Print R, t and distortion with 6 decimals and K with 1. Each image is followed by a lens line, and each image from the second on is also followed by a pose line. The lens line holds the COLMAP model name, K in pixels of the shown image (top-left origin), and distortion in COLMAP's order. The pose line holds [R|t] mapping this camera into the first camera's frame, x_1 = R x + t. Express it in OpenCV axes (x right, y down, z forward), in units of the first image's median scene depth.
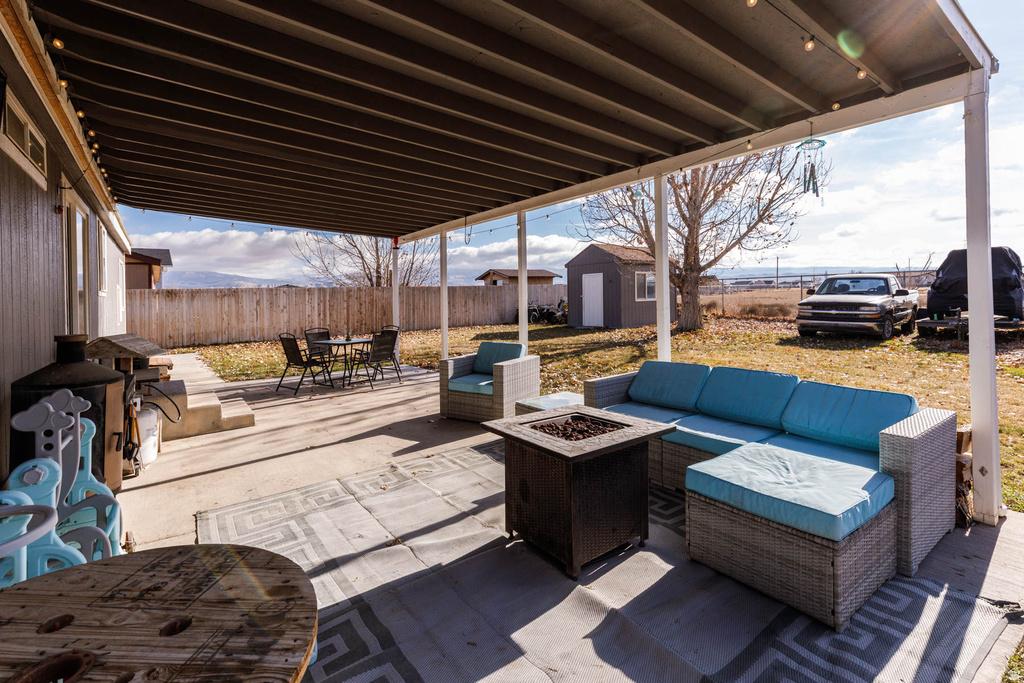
lens RADIAL K [[474.0, 0, 498.0], [0, 474.0, 338.8], [0, 0, 1]] dist [-0.004566, -0.000184]
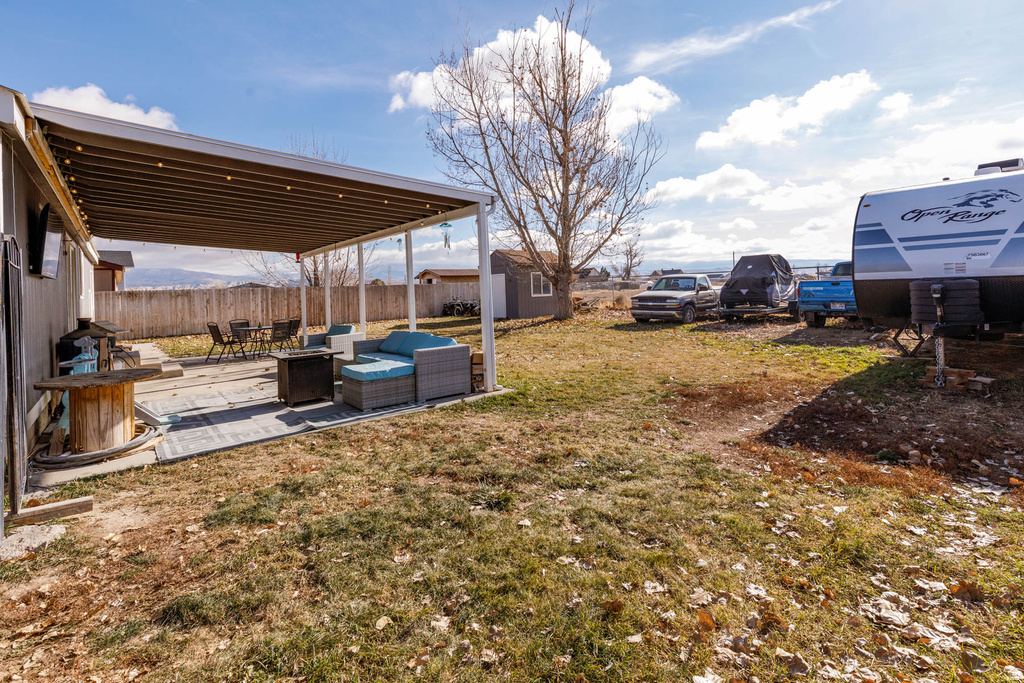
lens RADIAL K [[481.9, 0, 511.9], [0, 481.9, 327.8], [0, 0, 1]] dist [0.000482, -0.000207]
pose [[0.998096, -0.014199, 0.060025, 0.194110], [0.015003, 0.999803, -0.012969, 0.018776], [-0.059829, 0.013845, 0.998113, -0.274639]]
